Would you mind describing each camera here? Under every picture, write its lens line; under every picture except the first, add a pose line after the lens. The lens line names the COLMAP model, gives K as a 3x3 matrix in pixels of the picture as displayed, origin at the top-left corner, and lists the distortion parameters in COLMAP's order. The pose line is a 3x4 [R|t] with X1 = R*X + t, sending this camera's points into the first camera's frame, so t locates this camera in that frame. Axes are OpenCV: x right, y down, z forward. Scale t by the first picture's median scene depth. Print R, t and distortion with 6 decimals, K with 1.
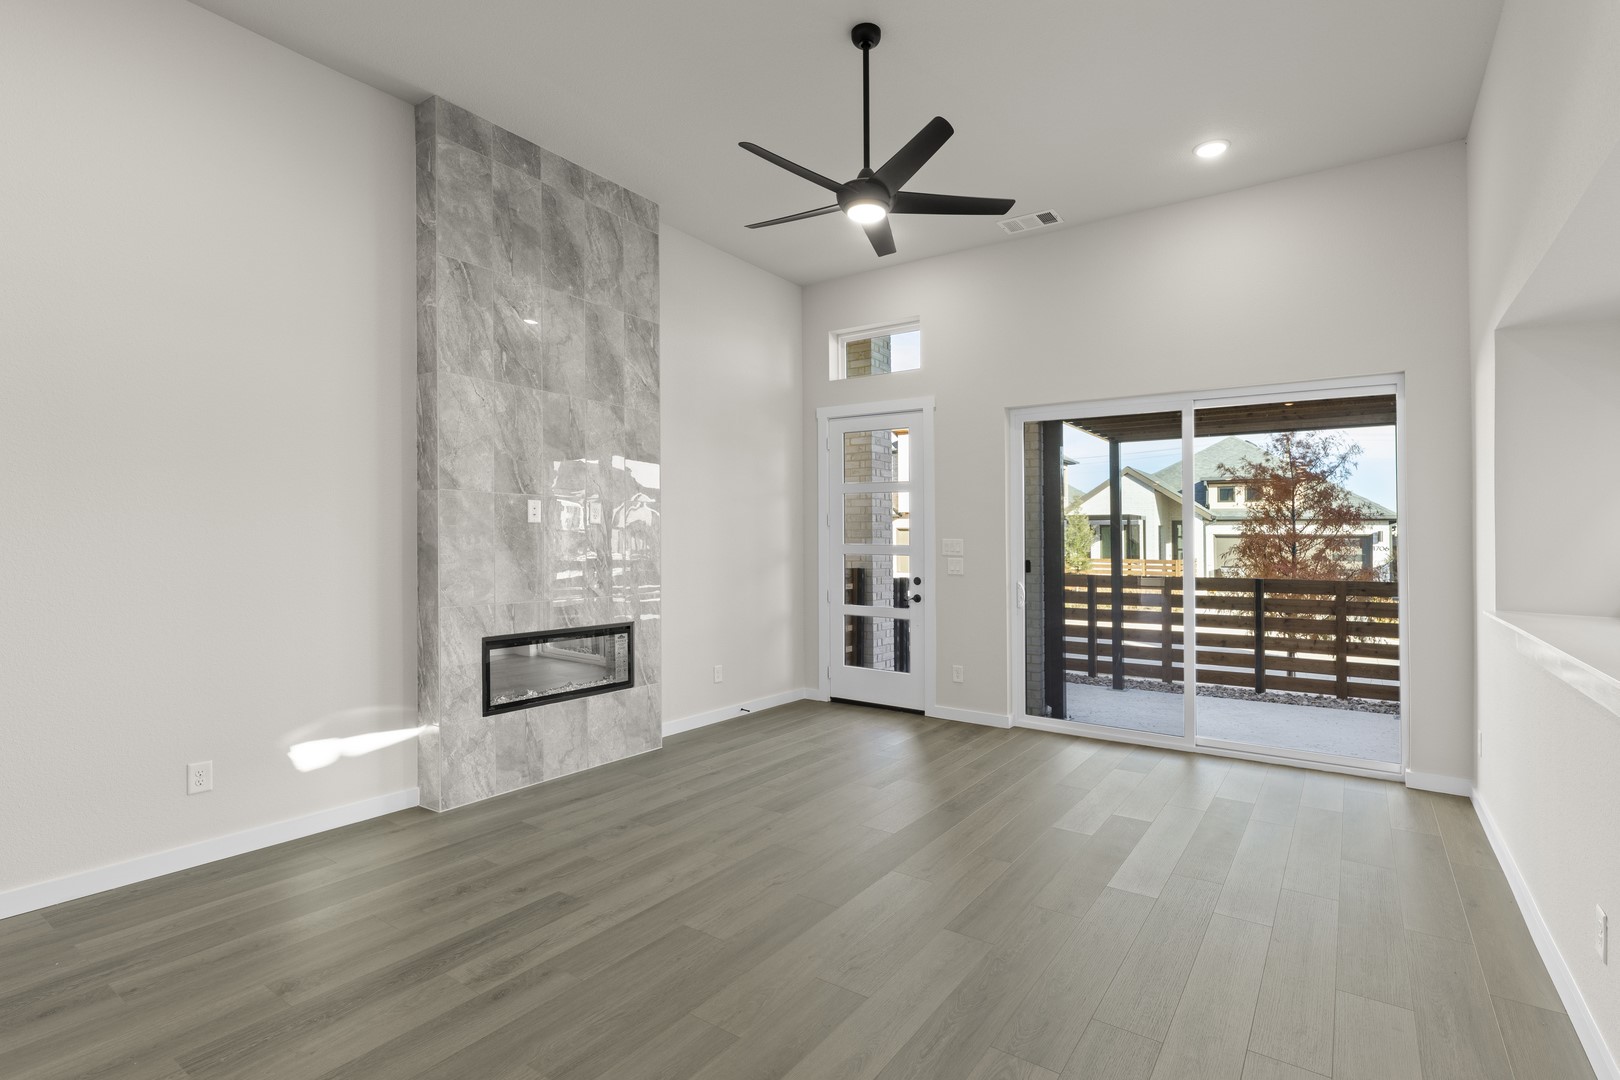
lens RADIAL K [[761.4, 0, 817.4], [0, 761.4, 538.6], [0, 0, 1]] dist [-0.000142, 0.000537]
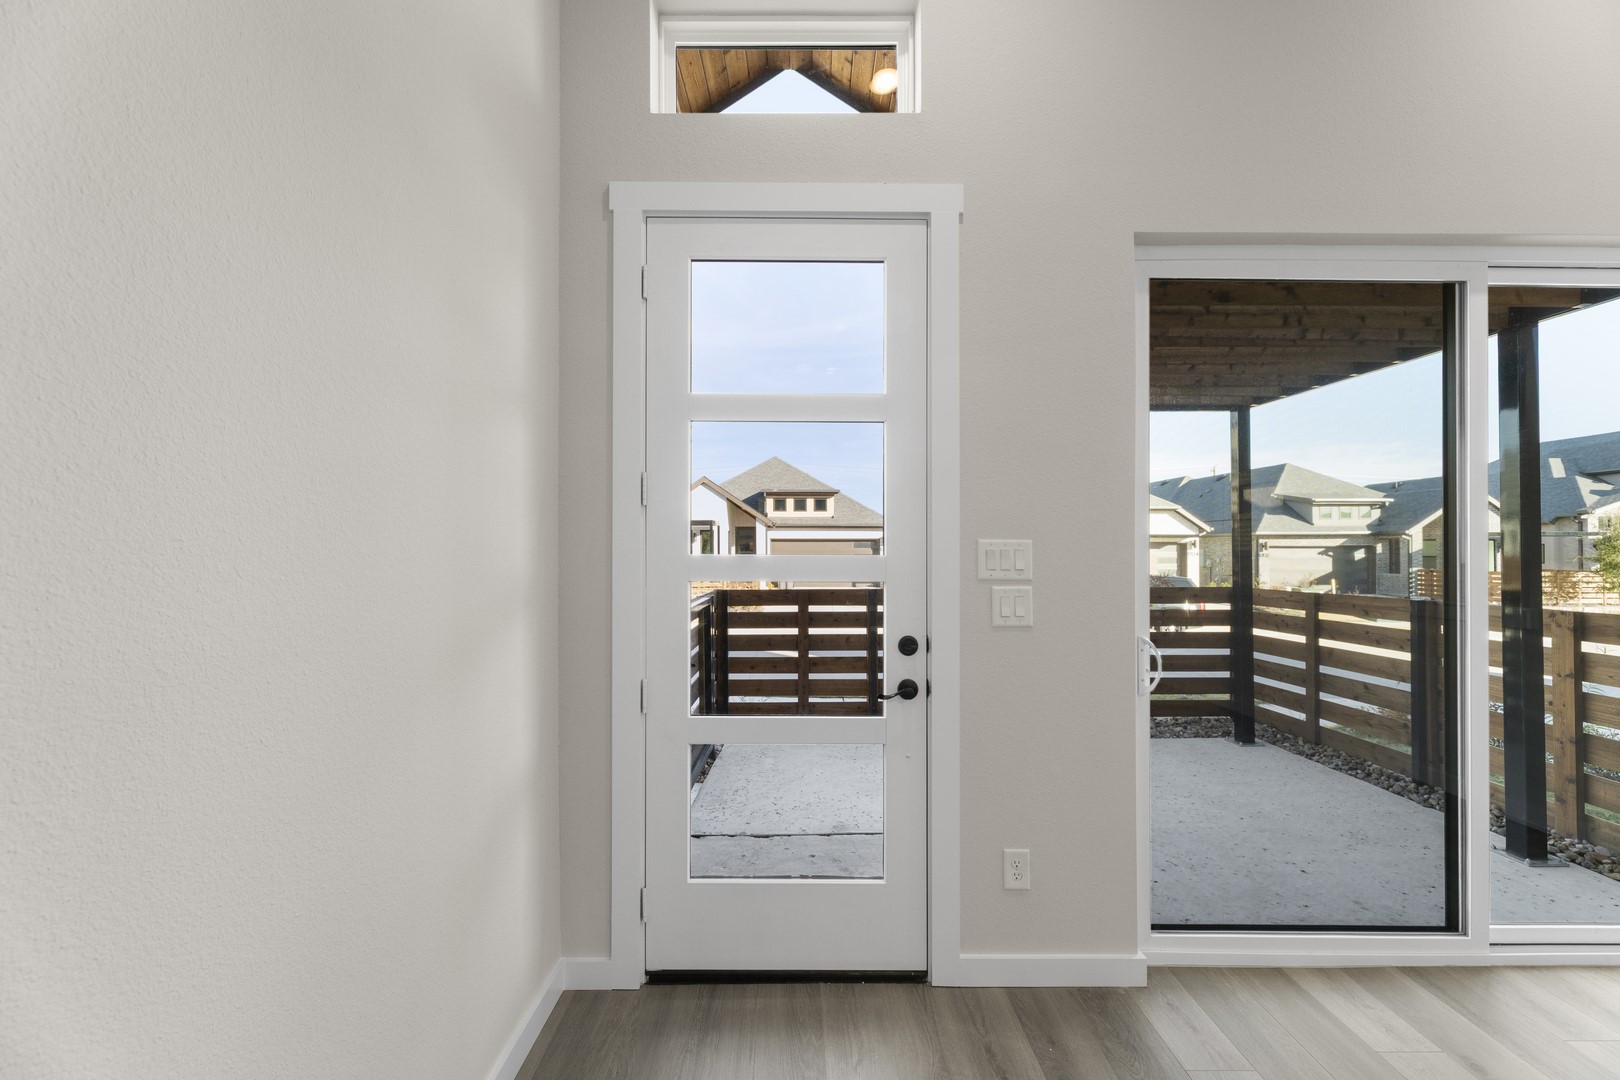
lens RADIAL K [[649.5, 0, 779.1], [0, 649.5, 533.4], [0, 0, 1]] dist [0.003653, -0.000470]
pose [[0.824751, 0.006696, 0.565457, -0.119875], [0.001869, 0.999892, -0.014566, 0.001800], [-0.565494, 0.013071, 0.824649, 0.772088]]
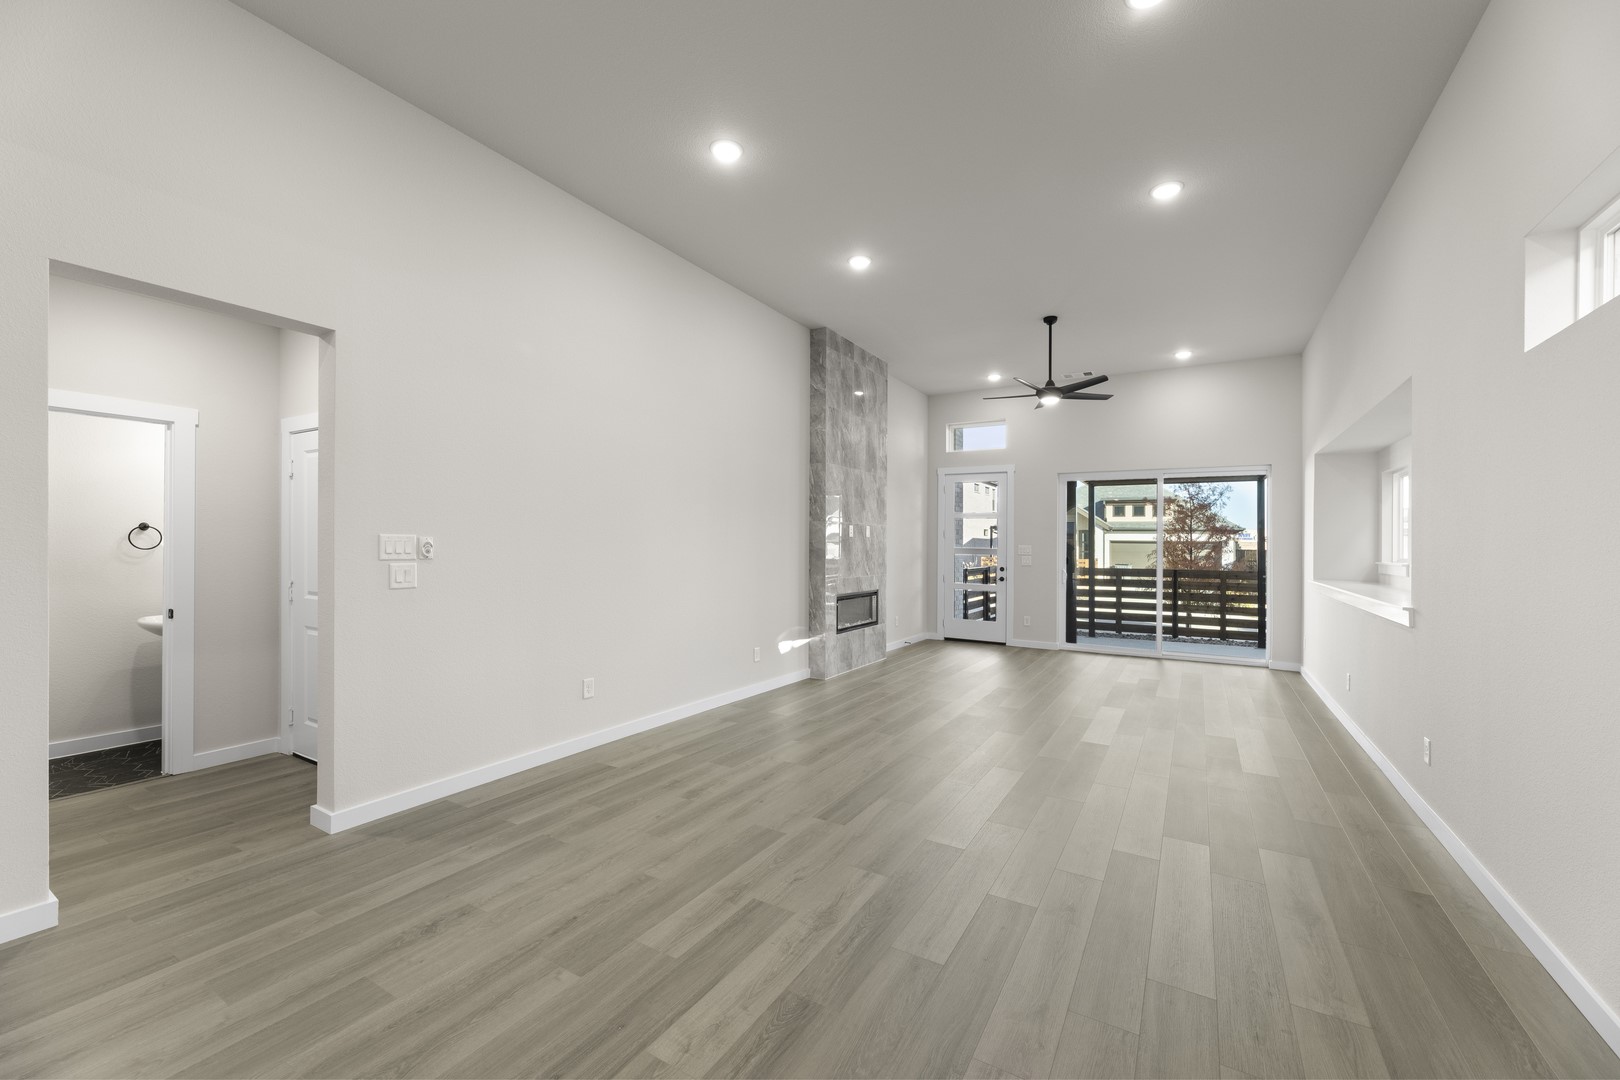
lens RADIAL K [[649.5, 0, 809.4], [0, 649.5, 549.3], [0, 0, 1]] dist [0.003653, -0.000470]
pose [[0.996927, 0.003240, 0.078273, -0.439768], [-0.004176, 0.999922, 0.011791, -0.006147], [-0.078229, -0.012081, 0.996862, -0.472294]]
